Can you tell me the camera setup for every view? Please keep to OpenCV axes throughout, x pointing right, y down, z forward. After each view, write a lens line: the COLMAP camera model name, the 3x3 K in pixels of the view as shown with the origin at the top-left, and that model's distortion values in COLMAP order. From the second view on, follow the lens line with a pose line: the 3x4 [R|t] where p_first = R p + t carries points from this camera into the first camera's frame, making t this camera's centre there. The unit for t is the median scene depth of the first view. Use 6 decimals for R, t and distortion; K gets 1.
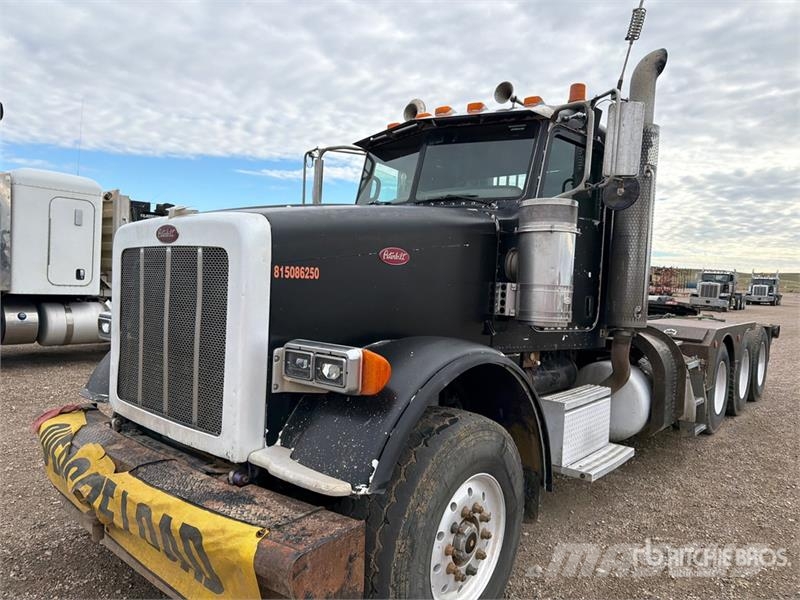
lens RADIAL K [[551.8, 0, 400.0], [0, 551.8, 300.0], [0, 0, 1]] dist [0.058404, -0.074057]
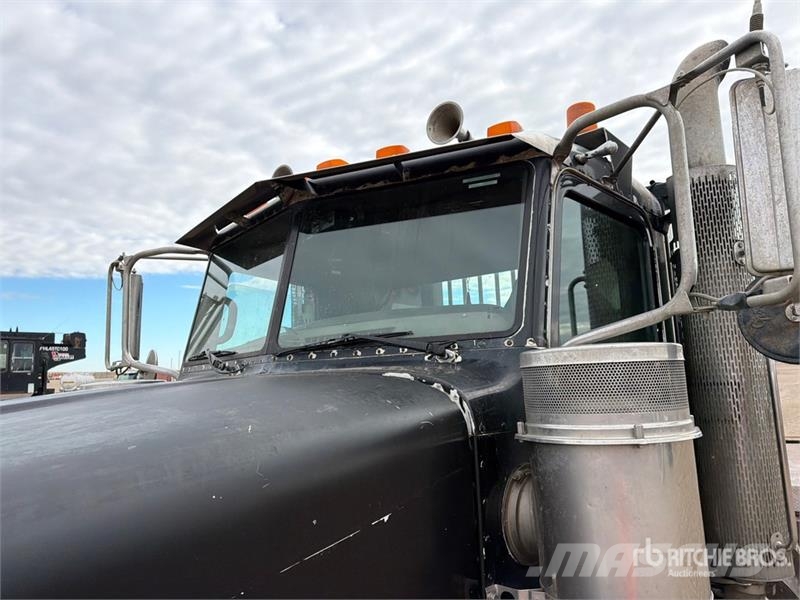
lens RADIAL K [[543.7, 0, 399.7], [0, 543.7, 341.2], [0, 0, 1]] dist [-0.003974, -0.001105]
pose [[0.992938, -0.083005, 0.084763, 0.077077], [0.091319, 0.990844, -0.099443, -0.115100], [-0.075733, 0.106481, 0.991426, 0.473063]]
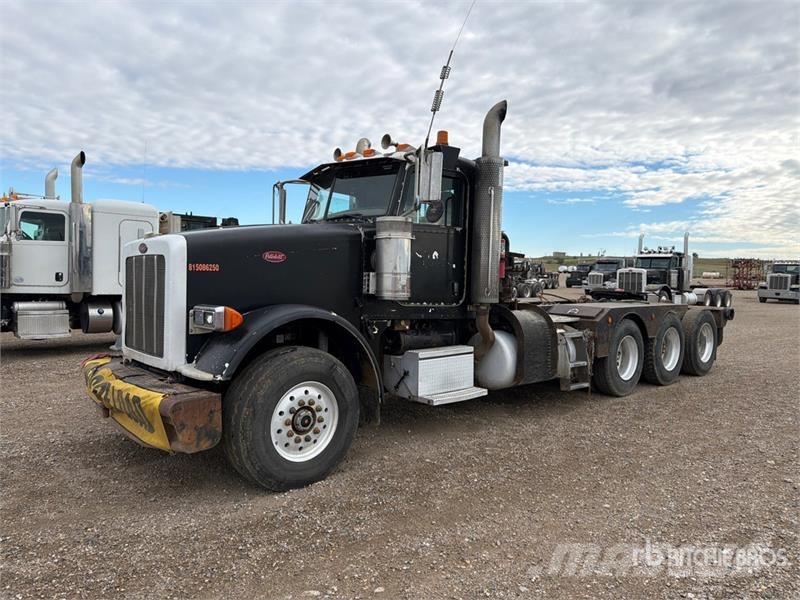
lens RADIAL K [[551.8, 0, 400.0], [0, 551.8, 300.0], [0, 0, 1]] dist [0.058404, -0.074057]
pose [[0.989766, -0.021228, -0.141115, 0.362588], [0.020709, 0.999772, -0.005140, 0.040475], [0.141192, 0.002165, 0.989980, -0.359061]]
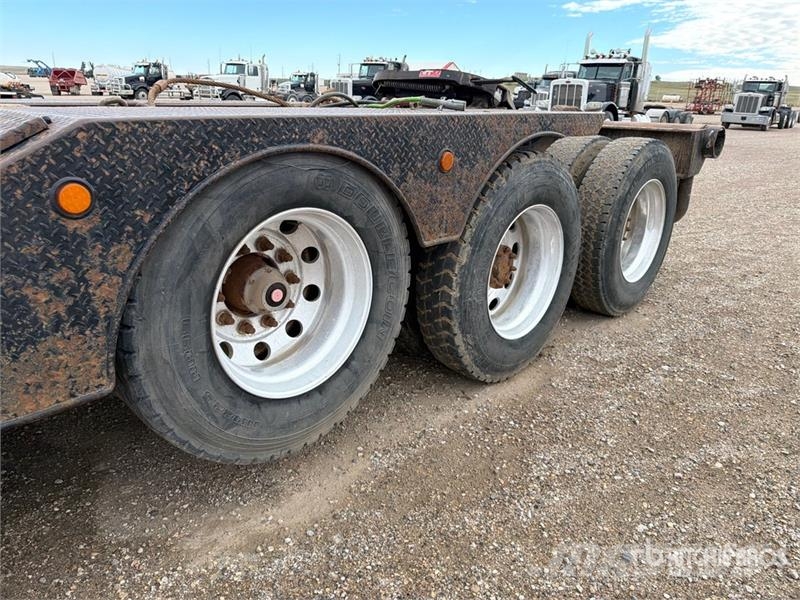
lens RADIAL K [[551.8, 0, 400.0], [0, 551.8, 300.0], [0, 0, 1]] dist [0.058404, -0.074057]
pose [[0.997907, -0.002301, -0.064620, 0.883616], [0.021086, 0.956313, 0.291582, 0.072754], [0.061126, -0.292334, 0.954361, 1.007882]]
